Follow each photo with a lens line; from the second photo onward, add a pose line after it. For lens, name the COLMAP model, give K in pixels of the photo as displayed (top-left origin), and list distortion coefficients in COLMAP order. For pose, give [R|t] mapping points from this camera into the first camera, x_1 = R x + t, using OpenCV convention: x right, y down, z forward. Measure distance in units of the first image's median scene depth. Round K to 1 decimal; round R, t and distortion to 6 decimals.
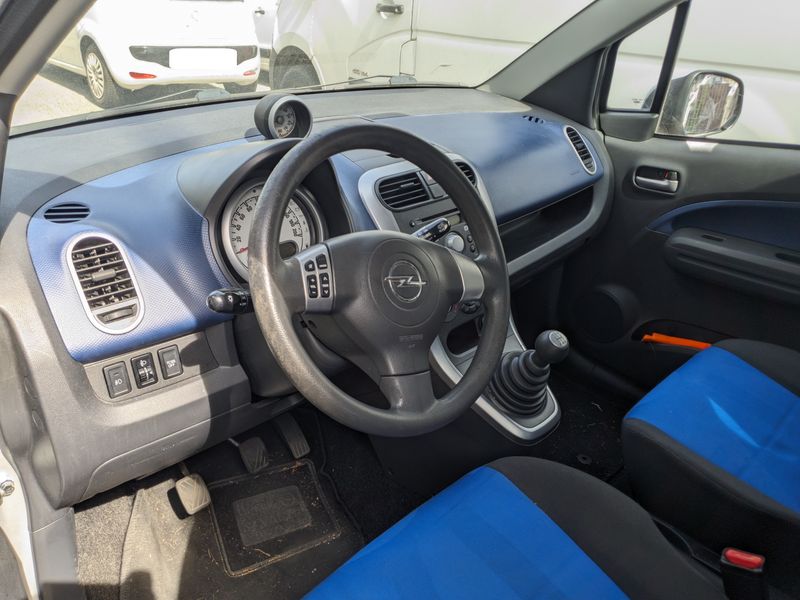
lens RADIAL K [[627.1, 0, 400.0], [0, 627.1, 300.0], [0, 0, 1]] dist [0.010995, -0.001546]
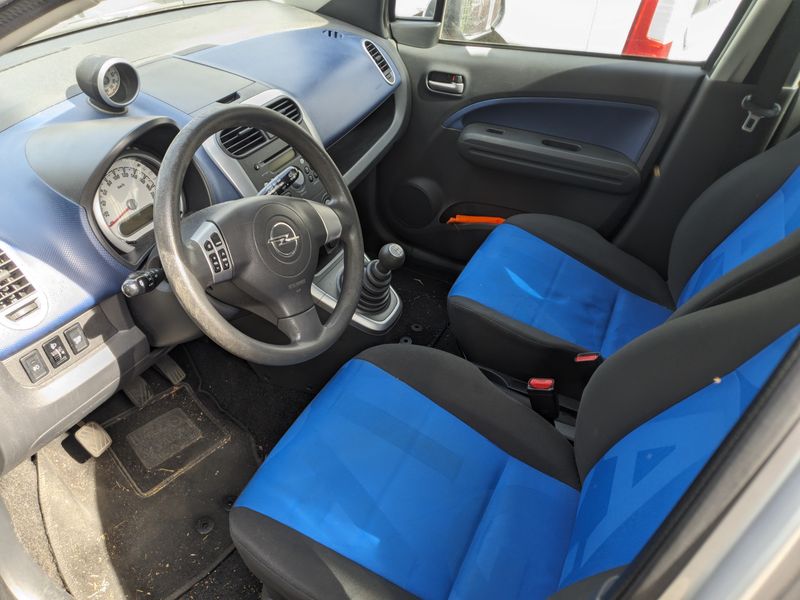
lens RADIAL K [[627.1, 0, 400.0], [0, 627.1, 300.0], [0, 0, 1]] dist [0.010995, -0.001546]
pose [[0.940122, -0.193420, 0.280640, -0.095783], [0.132042, 0.965768, 0.223287, -0.106653], [-0.314221, -0.172861, 0.933480, -0.156536]]
